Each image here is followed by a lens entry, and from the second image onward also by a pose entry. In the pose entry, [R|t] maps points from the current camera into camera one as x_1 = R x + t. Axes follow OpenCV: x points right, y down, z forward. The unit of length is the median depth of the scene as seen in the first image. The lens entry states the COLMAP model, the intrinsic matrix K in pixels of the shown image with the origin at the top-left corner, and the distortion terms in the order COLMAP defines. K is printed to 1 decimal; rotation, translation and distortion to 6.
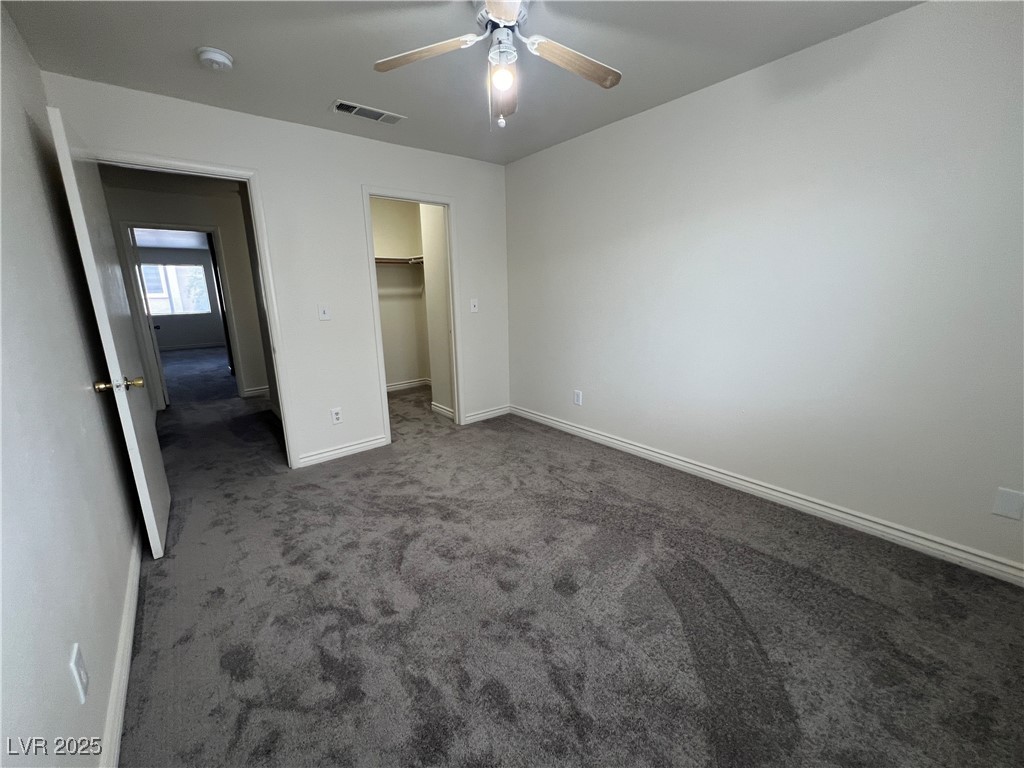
lens RADIAL K [[409.9, 0, 509.6], [0, 409.9, 382.5], [0, 0, 1]] dist [-0.001230, 0.000540]
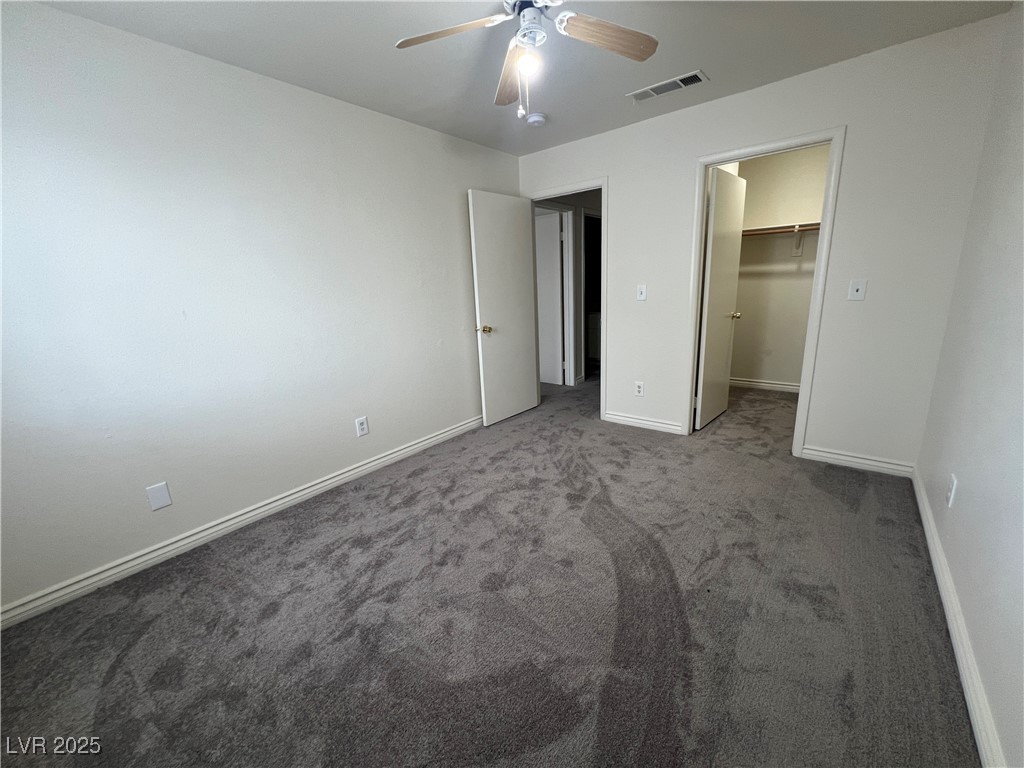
lens RADIAL K [[409.9, 0, 509.6], [0, 409.9, 382.5], [0, 0, 1]] dist [-0.001230, 0.000540]
pose [[0.201317, 0.245977, -0.948139, 0.670663], [-0.175497, 0.961352, 0.212142, -0.131495], [0.963676, 0.123687, 0.236705, 0.507885]]
